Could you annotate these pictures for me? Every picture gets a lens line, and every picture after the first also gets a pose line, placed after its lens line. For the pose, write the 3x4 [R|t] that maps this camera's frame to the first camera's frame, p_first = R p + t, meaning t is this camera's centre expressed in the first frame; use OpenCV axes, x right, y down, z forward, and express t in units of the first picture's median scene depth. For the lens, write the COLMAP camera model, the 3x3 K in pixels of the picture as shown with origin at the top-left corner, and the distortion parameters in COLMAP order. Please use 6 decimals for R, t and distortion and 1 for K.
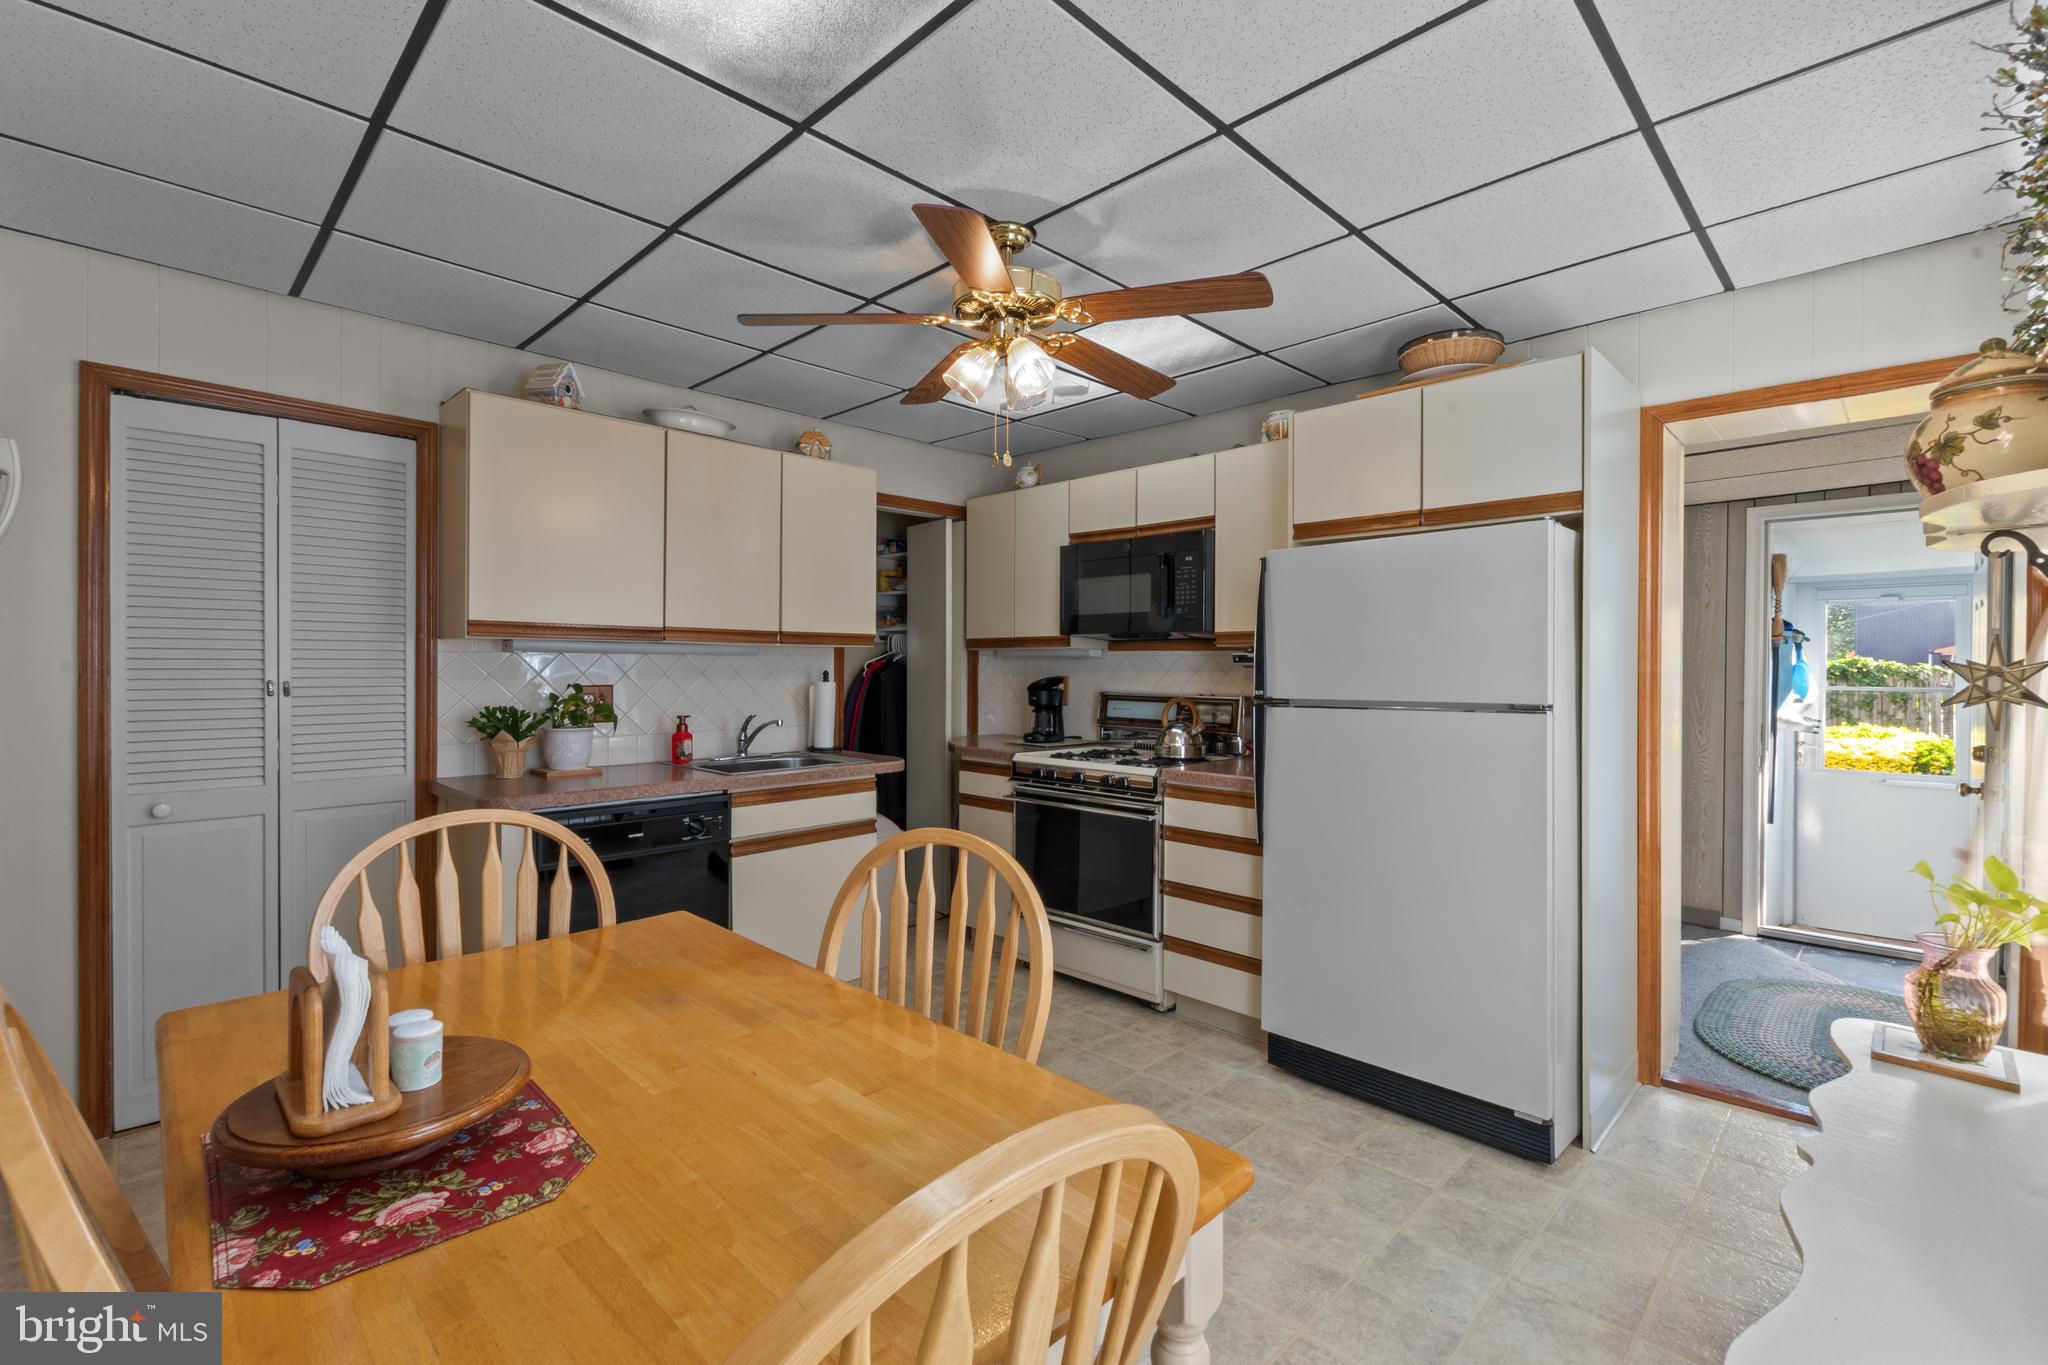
lens RADIAL K [[876.4, 0, 1004.4], [0, 876.4, 670.6], [0, 0, 1]] dist [-0.000328, -0.000091]
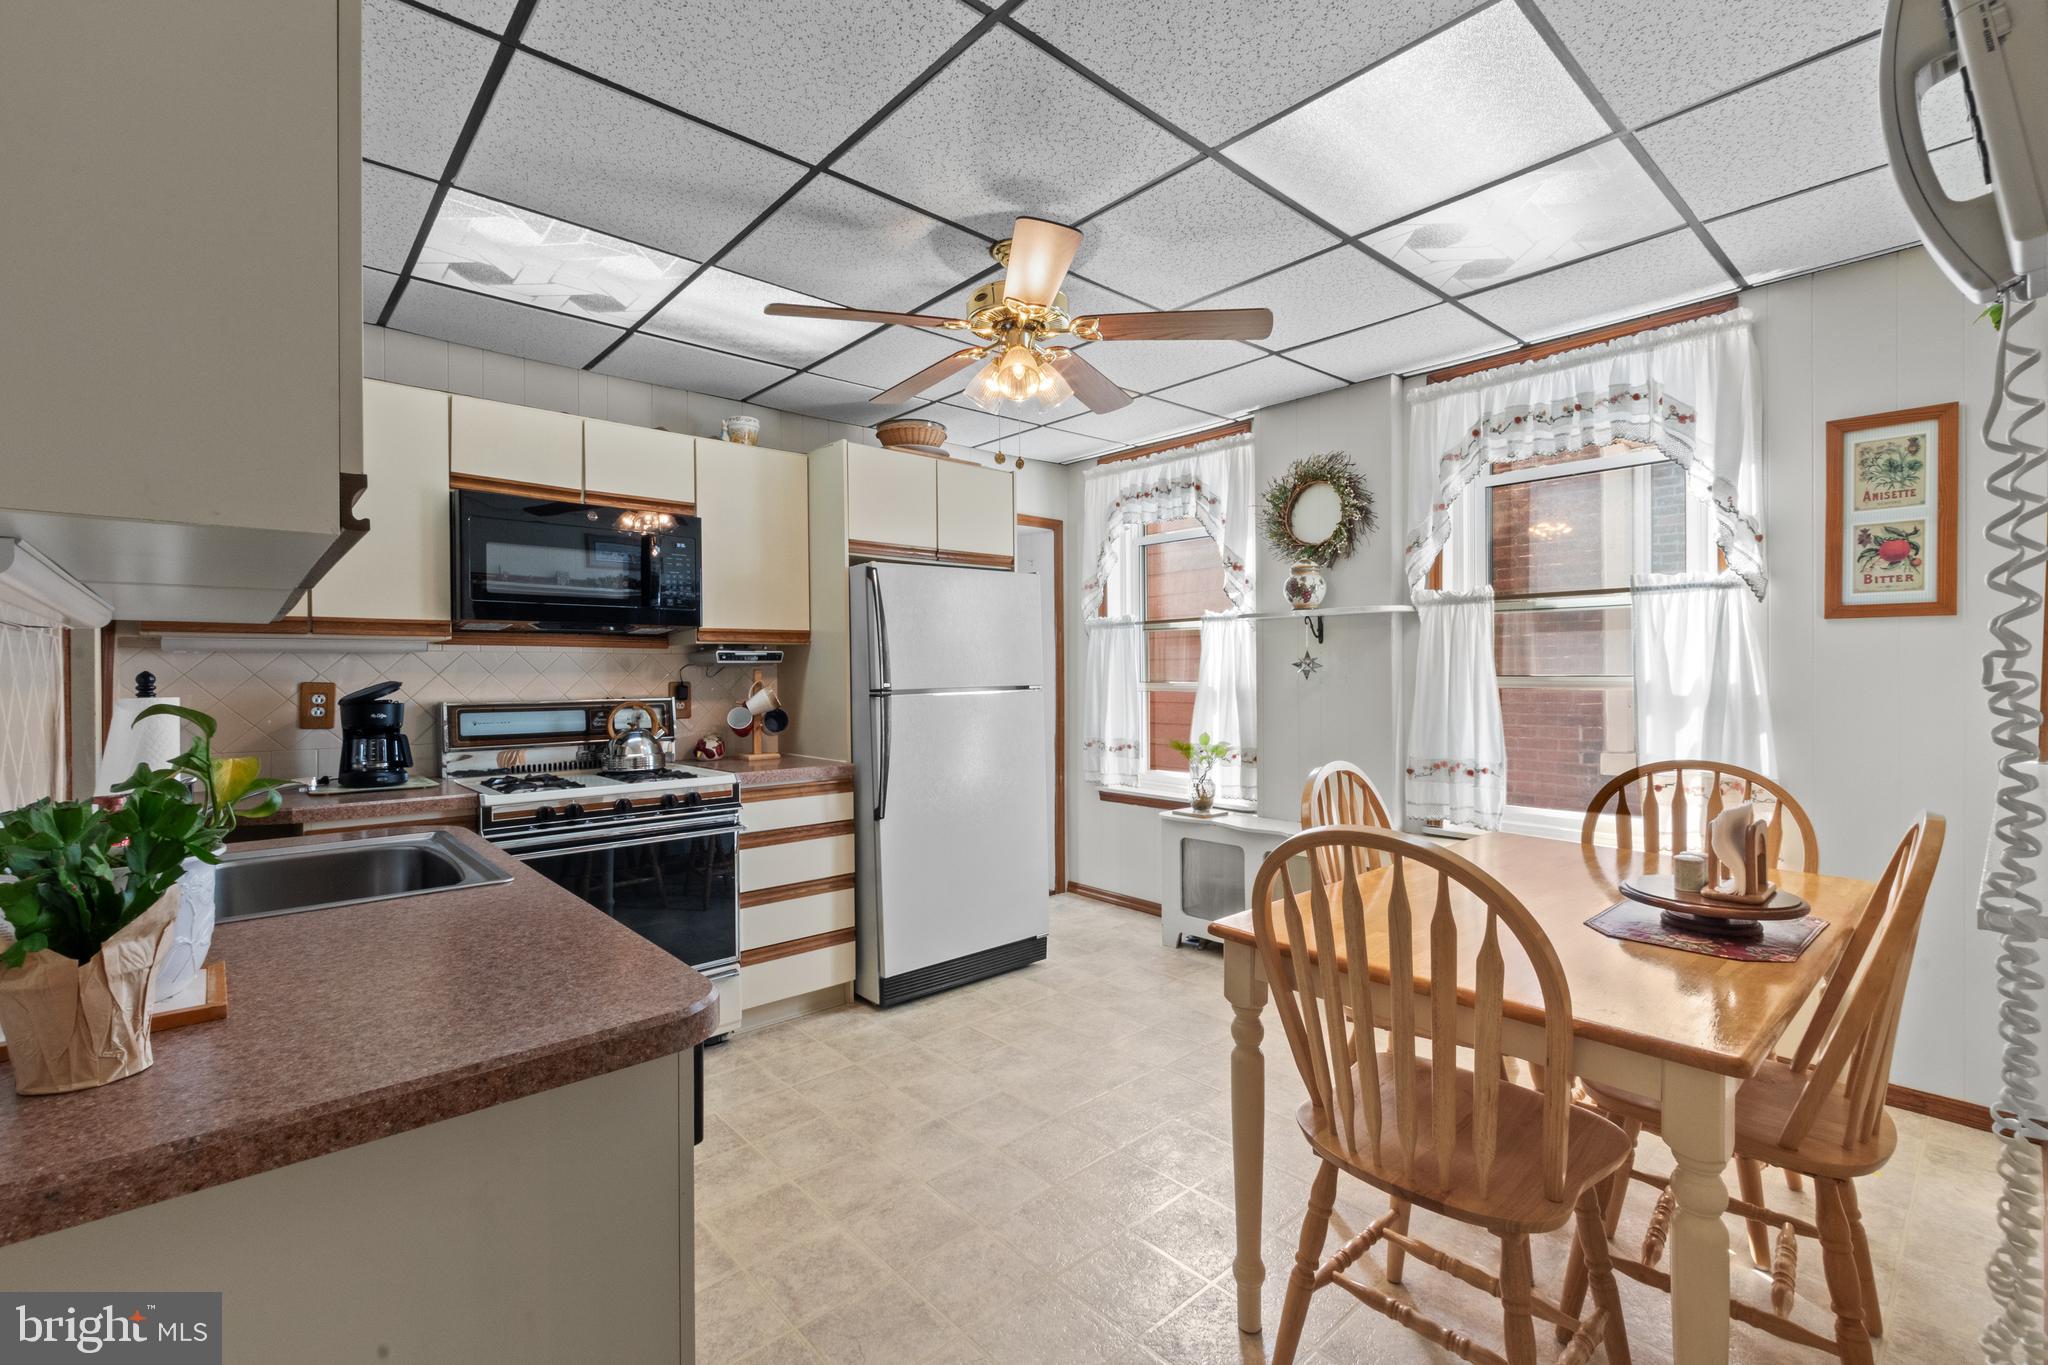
lens RADIAL K [[891.4, 0, 1015.8], [0, 891.4, 676.8], [0, 0, 1]] dist [0.001161, 0.000030]
pose [[0.061914, -0.008818, 0.998043, -0.767181], [0.013985, 0.999870, 0.007966, 0.006576], [-0.997983, 0.013464, 0.062029, 0.671733]]
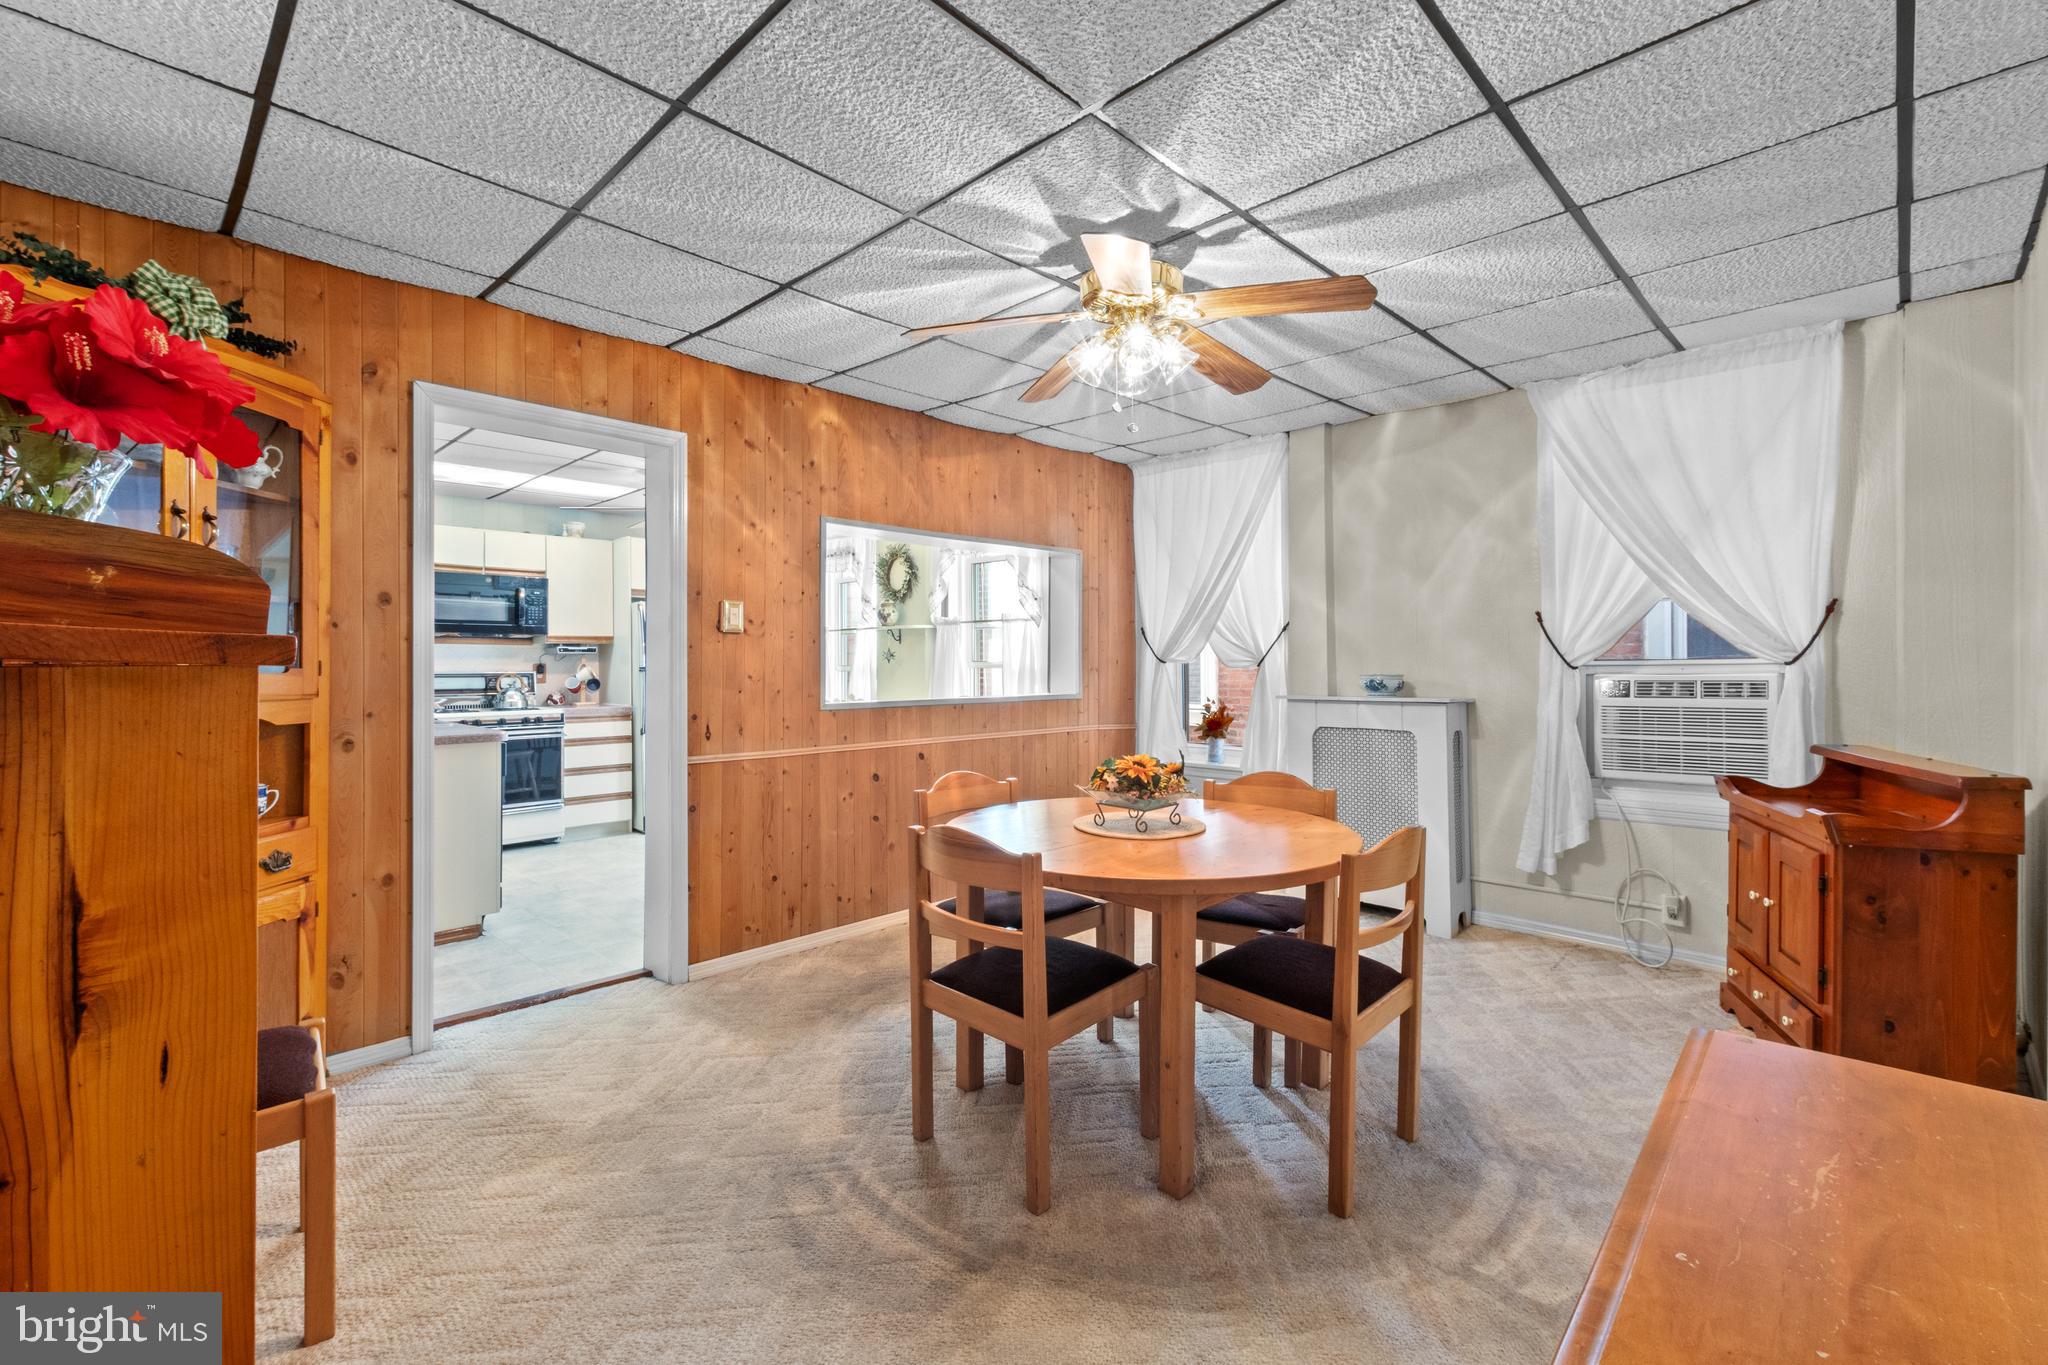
lens RADIAL K [[877.6, 0, 1024.5], [0, 877.6, 657.1], [0, 0, 1]] dist [0.000600, -0.000005]
pose [[-0.028117, 0.003517, 0.999598, -1.729173], [0.012716, 0.999914, -0.003160, 0.021664], [-0.999524, 0.012622, -0.028159, 0.102856]]
